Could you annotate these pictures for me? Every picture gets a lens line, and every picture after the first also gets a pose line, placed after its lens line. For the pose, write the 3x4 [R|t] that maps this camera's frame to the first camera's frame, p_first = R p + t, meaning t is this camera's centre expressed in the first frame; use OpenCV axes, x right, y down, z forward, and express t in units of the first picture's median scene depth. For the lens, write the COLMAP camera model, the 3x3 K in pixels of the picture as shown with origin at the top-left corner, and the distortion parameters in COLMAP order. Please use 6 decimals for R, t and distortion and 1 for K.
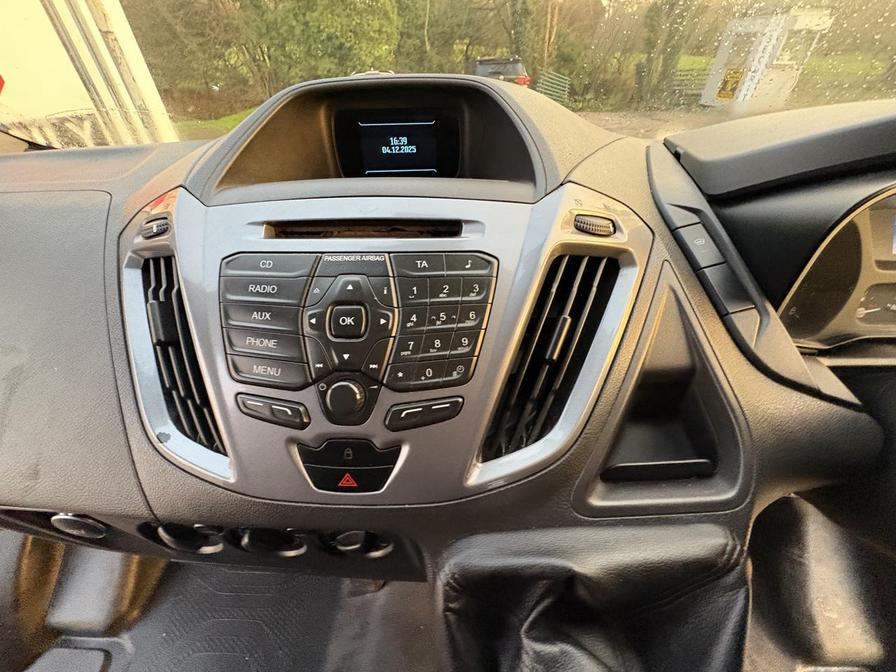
lens RADIAL K [[355.9, 0, 454.9], [0, 355.9, 338.0], [0, 0, 1]] dist [0.003067, -0.000749]
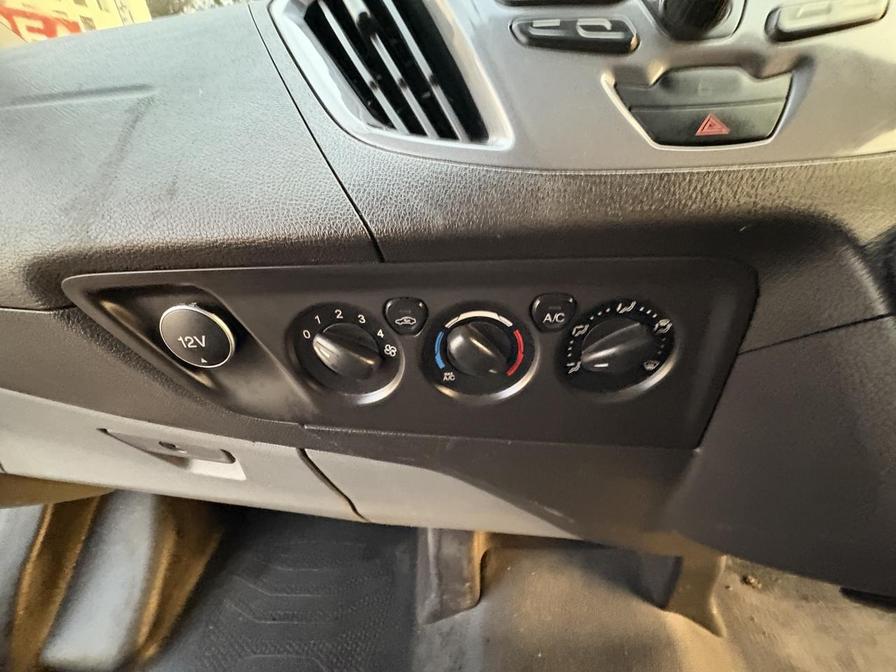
lens RADIAL K [[355.9, 0, 455.9], [0, 355.9, 334.3], [0, 0, 1]] dist [0.003067, -0.000749]
pose [[0.999616, -0.023630, -0.014500, -0.226168], [0.020806, 0.985055, -0.170977, 0.259879], [0.018324, 0.170610, 0.985168, 0.143740]]
